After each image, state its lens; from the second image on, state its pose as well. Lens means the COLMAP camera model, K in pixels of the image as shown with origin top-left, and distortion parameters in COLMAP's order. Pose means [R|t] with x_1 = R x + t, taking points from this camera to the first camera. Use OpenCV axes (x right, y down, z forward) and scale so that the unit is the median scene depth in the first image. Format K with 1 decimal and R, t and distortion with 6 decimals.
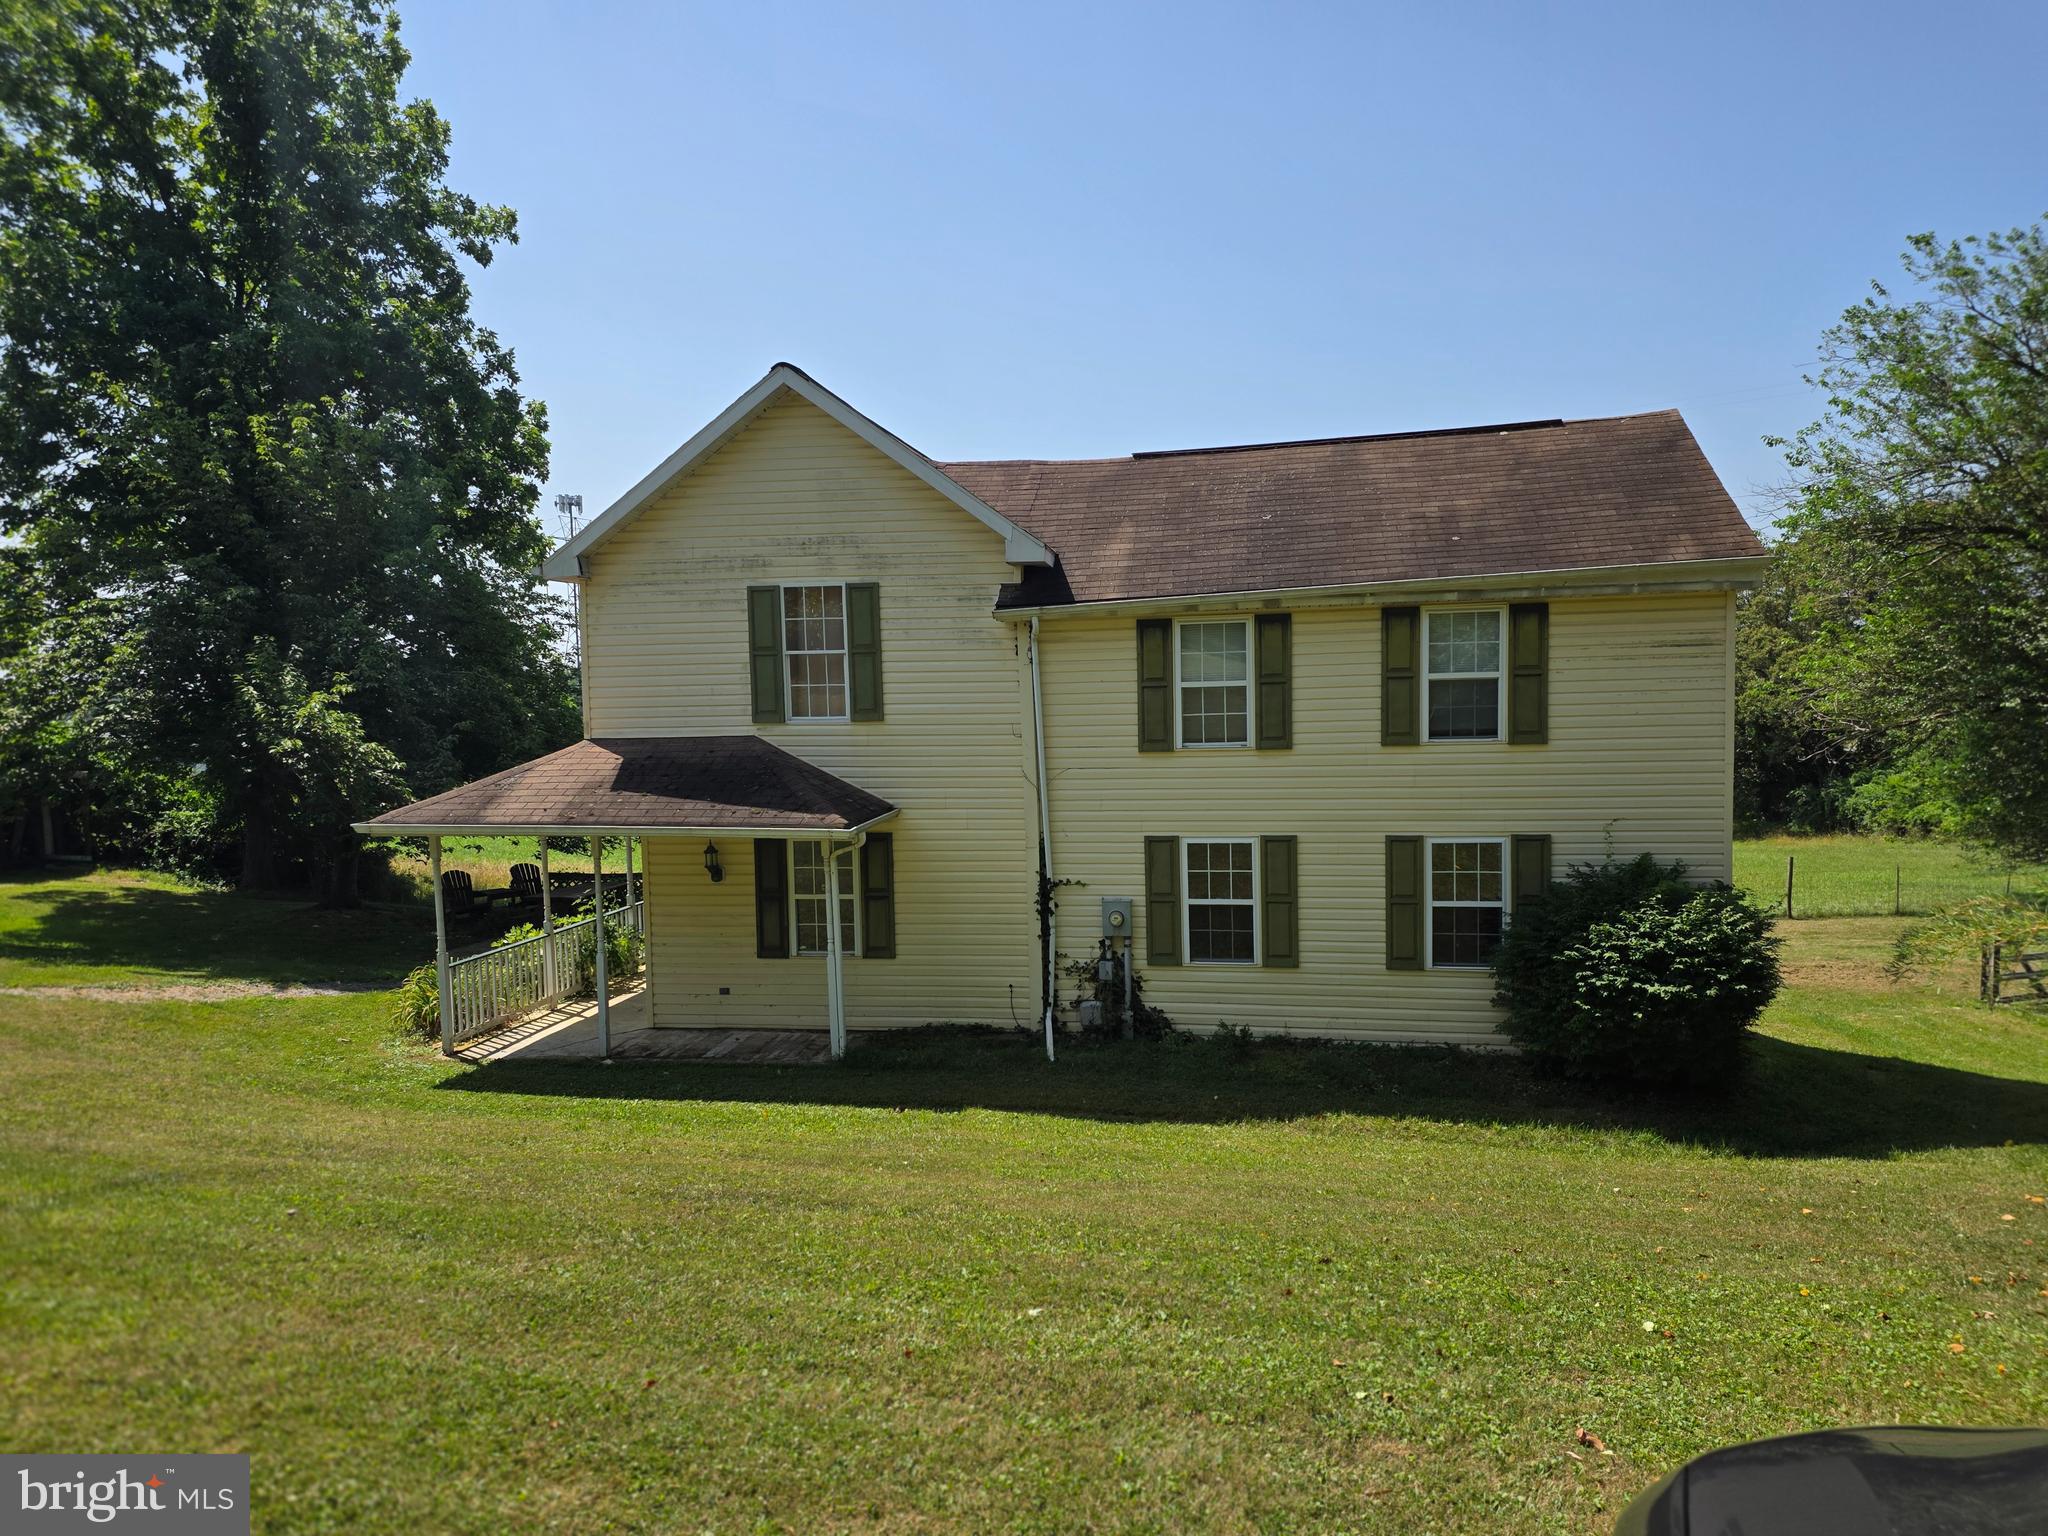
lens RADIAL K [[1337.4, 0, 1024.0], [0, 1337.4, 768.0], [0, 0, 1]] dist [0.015086, -0.014518]
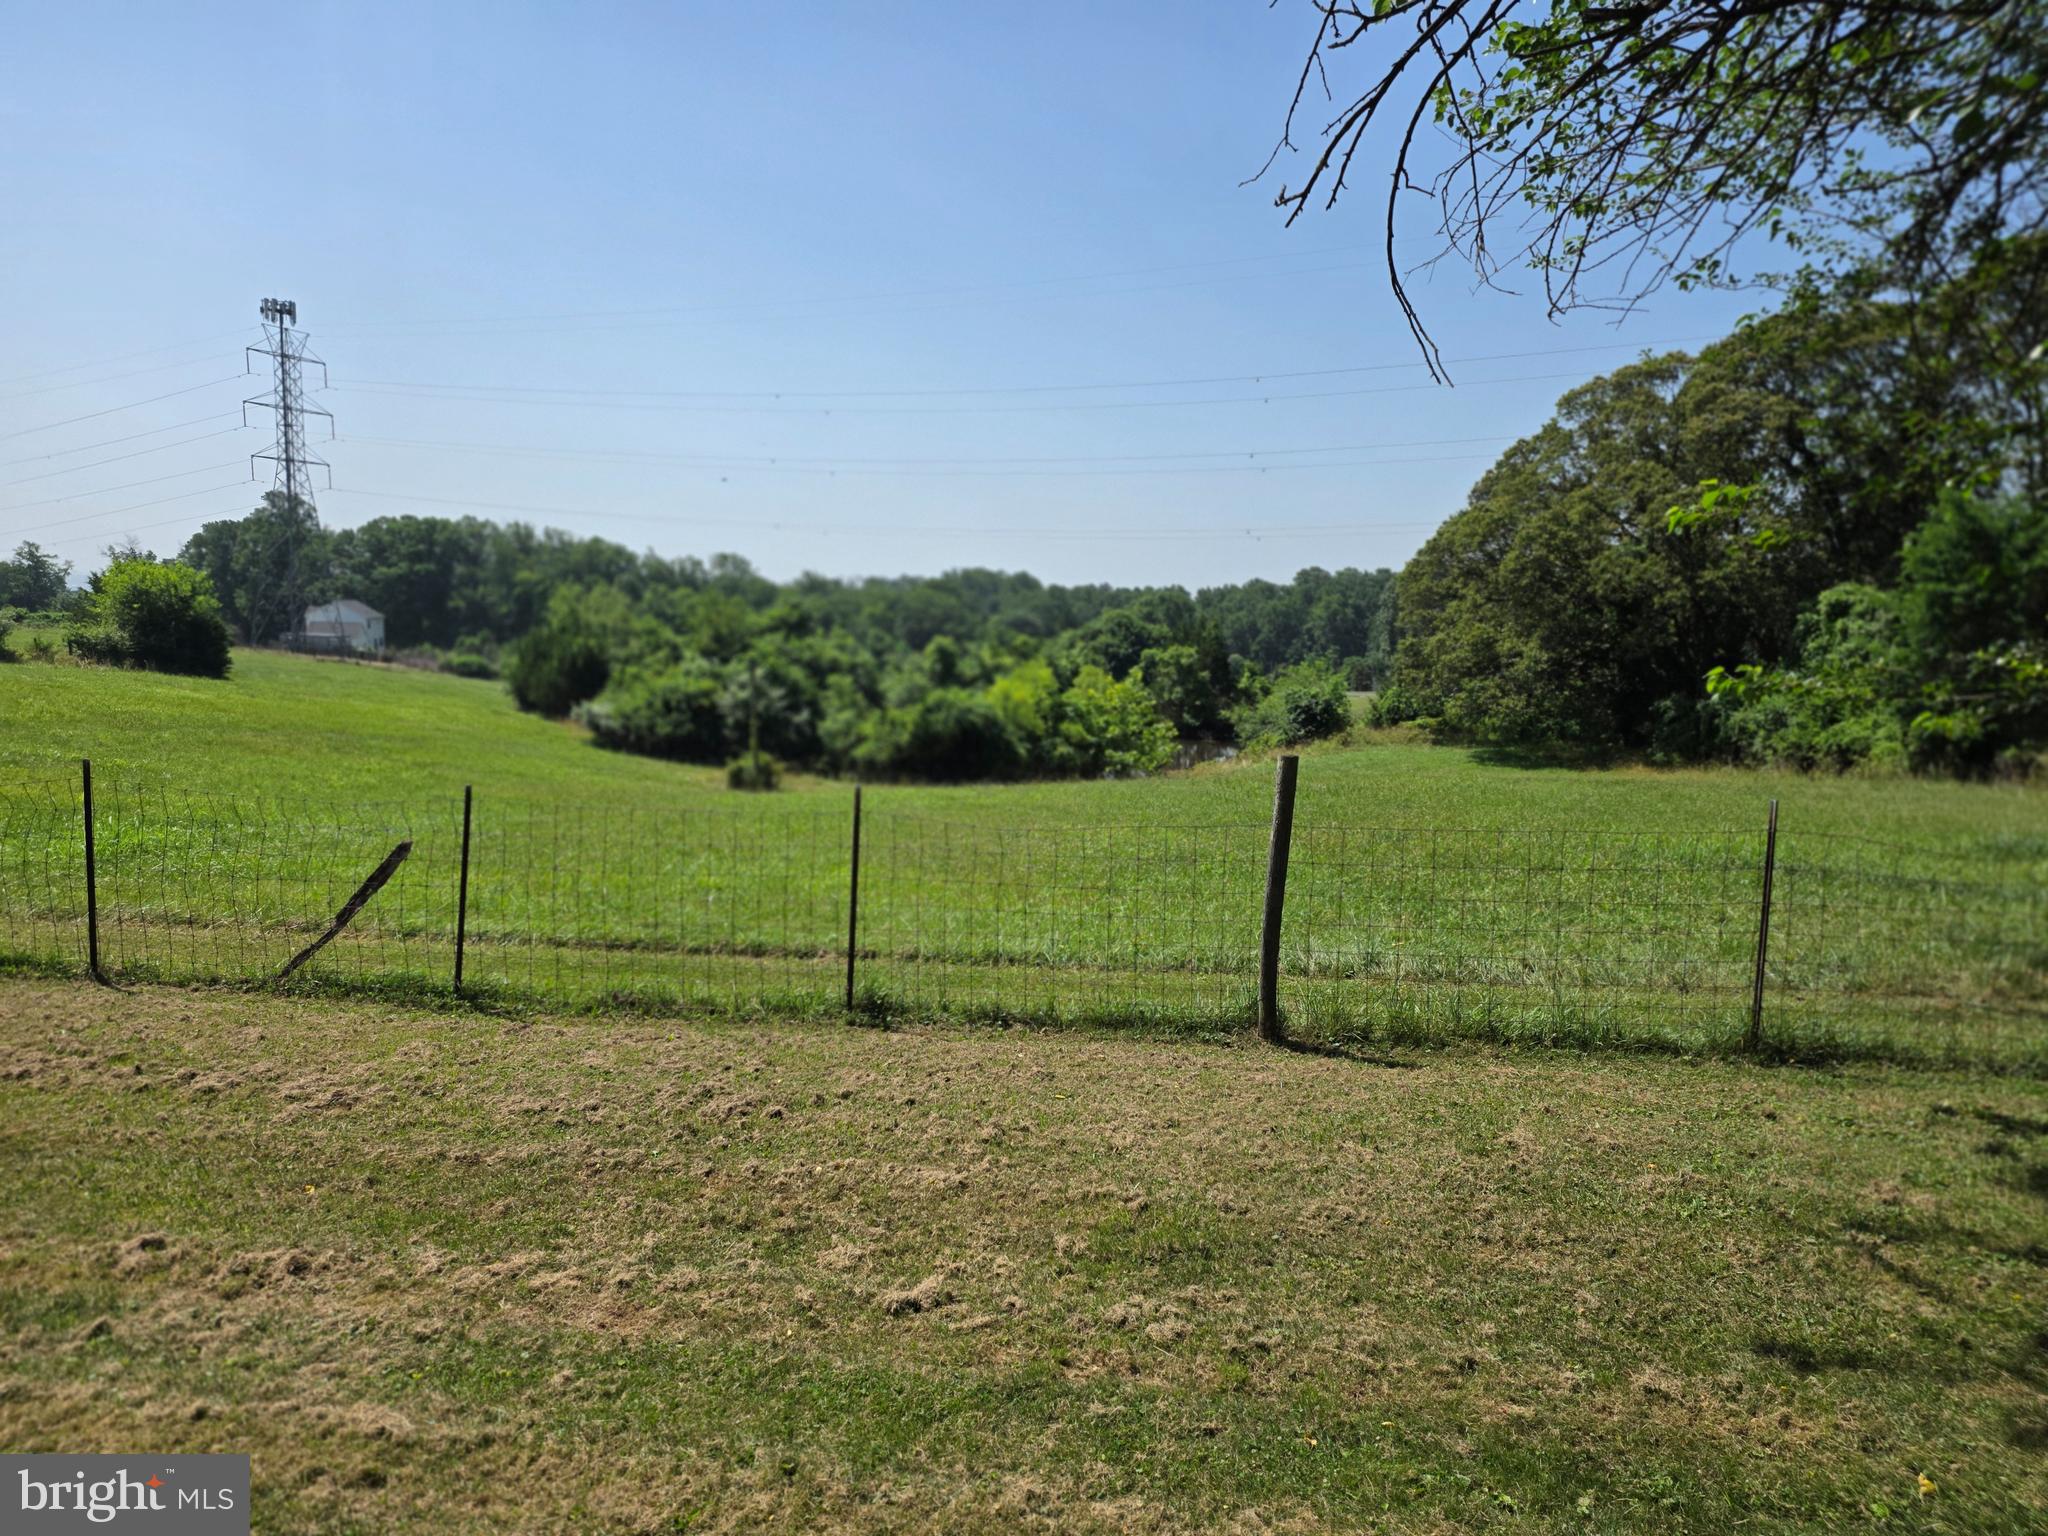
lens RADIAL K [[1337.4, 0, 1024.0], [0, 1337.4, 768.0], [0, 0, 1]] dist [0.015086, -0.014518]
pose [[0.997770, 0.043986, 0.050212, 0.076030], [-0.047108, 0.996915, 0.062782, 0.008305], [-0.047295, -0.065007, 0.996763, 0.115812]]
